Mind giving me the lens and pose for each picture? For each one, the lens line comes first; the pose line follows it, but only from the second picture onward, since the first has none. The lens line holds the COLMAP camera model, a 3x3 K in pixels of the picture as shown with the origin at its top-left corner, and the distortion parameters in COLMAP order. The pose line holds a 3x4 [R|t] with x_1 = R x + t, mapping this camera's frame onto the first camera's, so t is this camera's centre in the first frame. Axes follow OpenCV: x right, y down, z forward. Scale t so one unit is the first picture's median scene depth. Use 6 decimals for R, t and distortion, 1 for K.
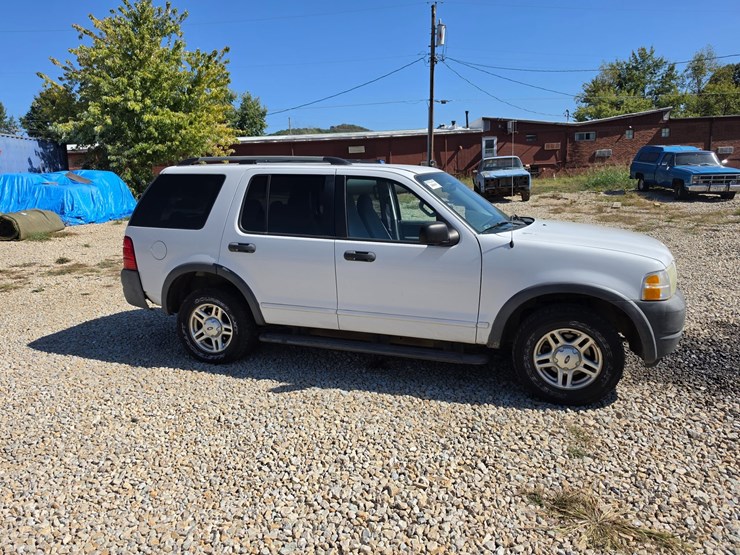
lens RADIAL K [[516.1, 0, 365.1], [0, 516.1, 277.2], [0, 0, 1]] dist [0.058150, -0.073443]
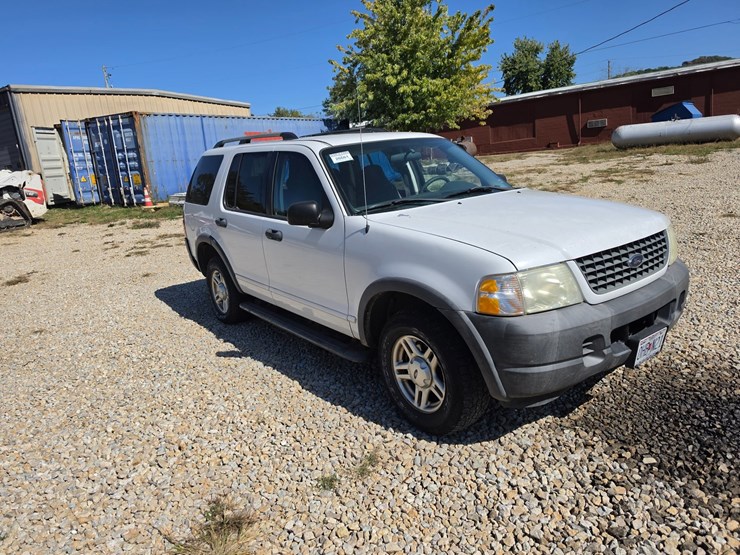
lens RADIAL K [[516.1, 0, 357.5], [0, 516.1, 278.2], [0, 0, 1]] dist [0.058150, -0.073443]
pose [[0.818656, 0.083367, -0.568202, 0.593165], [-0.040251, 0.995303, 0.088040, -0.044193], [0.572873, -0.049204, 0.818166, 0.236965]]
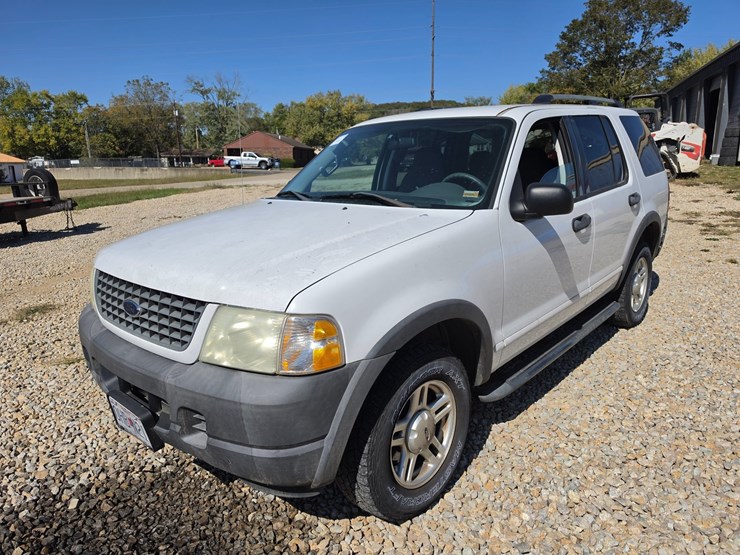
lens RADIAL K [[516.1, 0, 370.8], [0, 516.1, 272.2], [0, 0, 1]] dist [0.058150, -0.073443]
pose [[-0.386342, 0.241185, -0.890264, 0.820316], [-0.137973, 0.939235, 0.314327, -0.218627], [0.911978, 0.244270, -0.329588, 1.207016]]
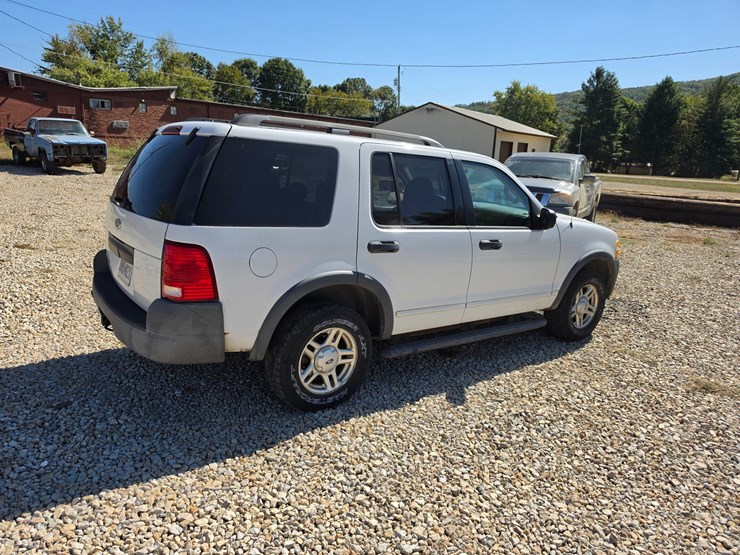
lens RADIAL K [[516.1, 0, 364.7], [0, 516.1, 284.5], [0, 0, 1]] dist [0.058150, -0.073443]
pose [[0.572088, -0.141618, 0.807873, -0.831110], [0.087737, 0.989896, 0.111396, -0.083497], [-0.815486, 0.007152, 0.578733, 0.531772]]
